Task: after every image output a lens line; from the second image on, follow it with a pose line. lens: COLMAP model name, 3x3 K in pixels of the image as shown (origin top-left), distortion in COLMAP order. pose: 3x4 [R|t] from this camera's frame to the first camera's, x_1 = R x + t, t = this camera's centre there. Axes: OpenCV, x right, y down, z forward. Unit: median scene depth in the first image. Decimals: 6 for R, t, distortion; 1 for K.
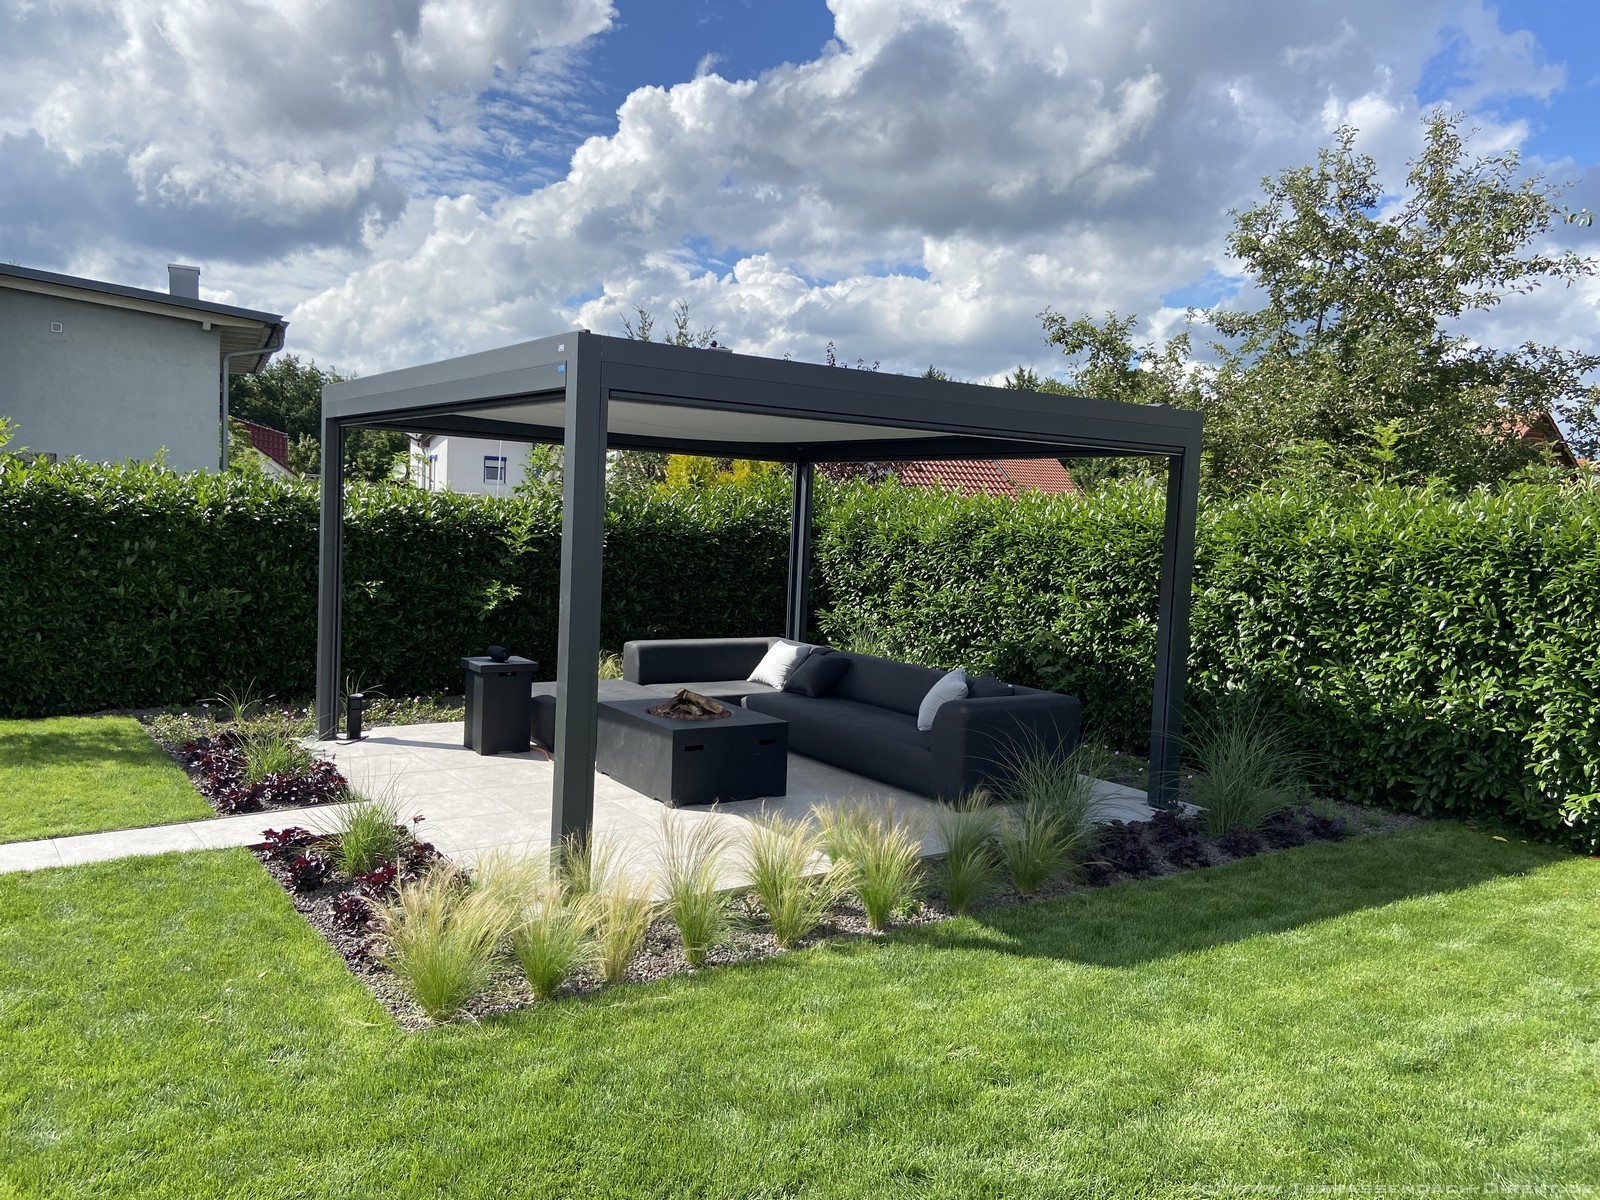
lens RADIAL K [[1228.1, 0, 801.9], [0, 1228.1, 643.5], [0, 0, 1]] dist [0.086760, -0.084954]
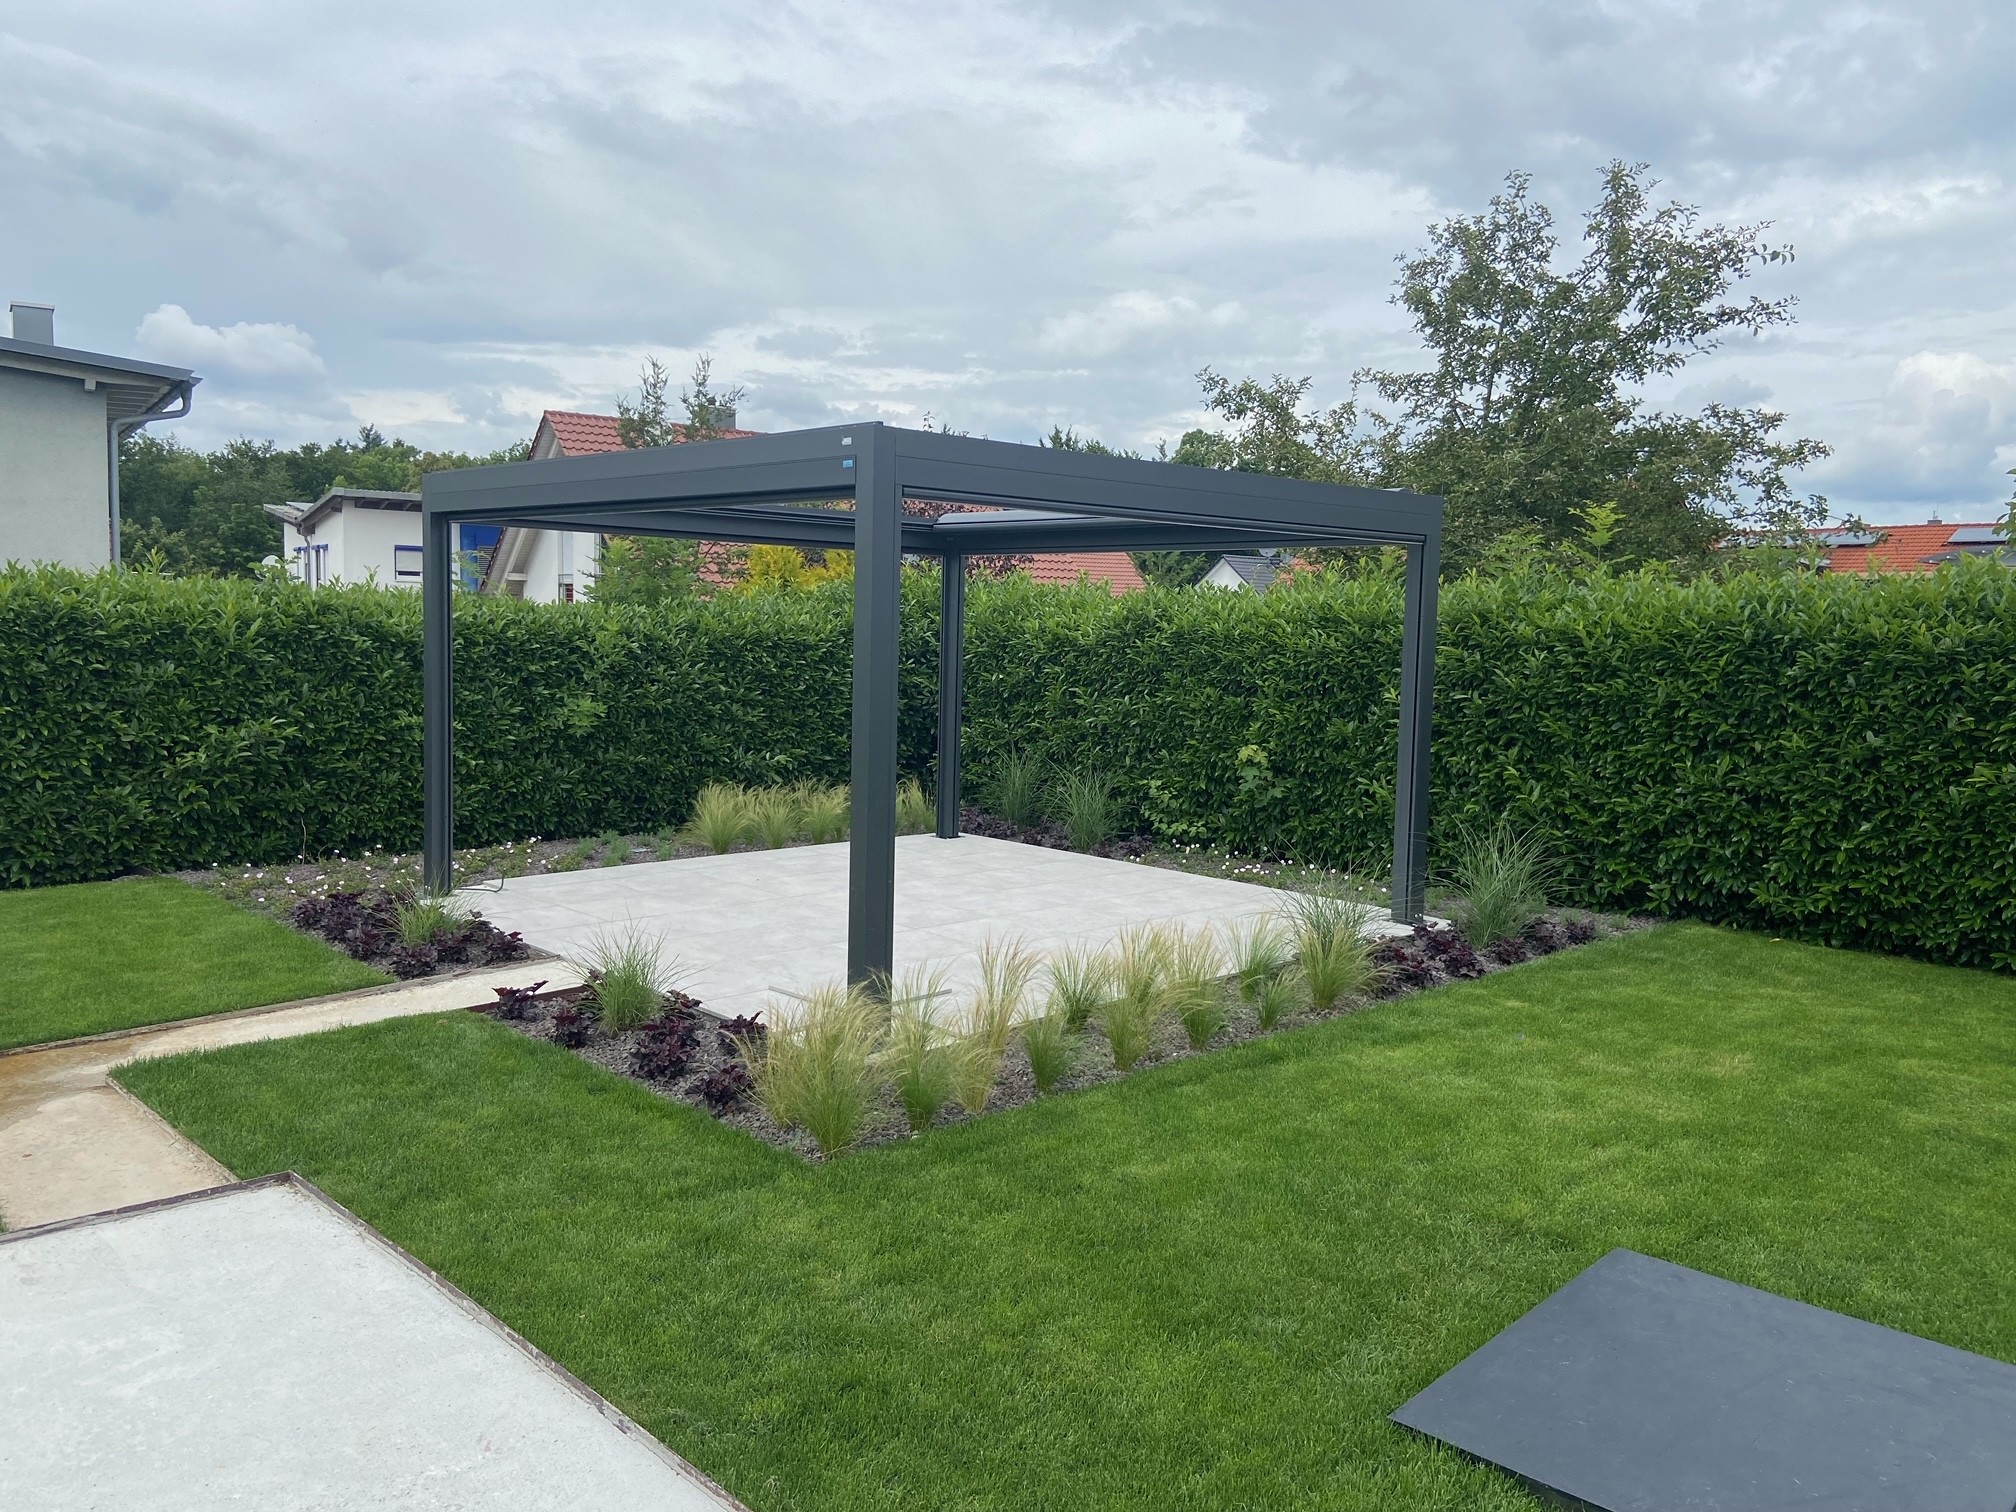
lens RADIAL K [[1547.4, 0, 999.4], [0, 1547.4, 785.1], [0, 0, 1]] dist [0.086760, -0.084954]
pose [[0.988451, -0.037699, 0.146779, -0.111052], [0.036564, 0.999277, 0.010423, 0.004170], [-0.147066, -0.004936, 0.989114, -0.066092]]
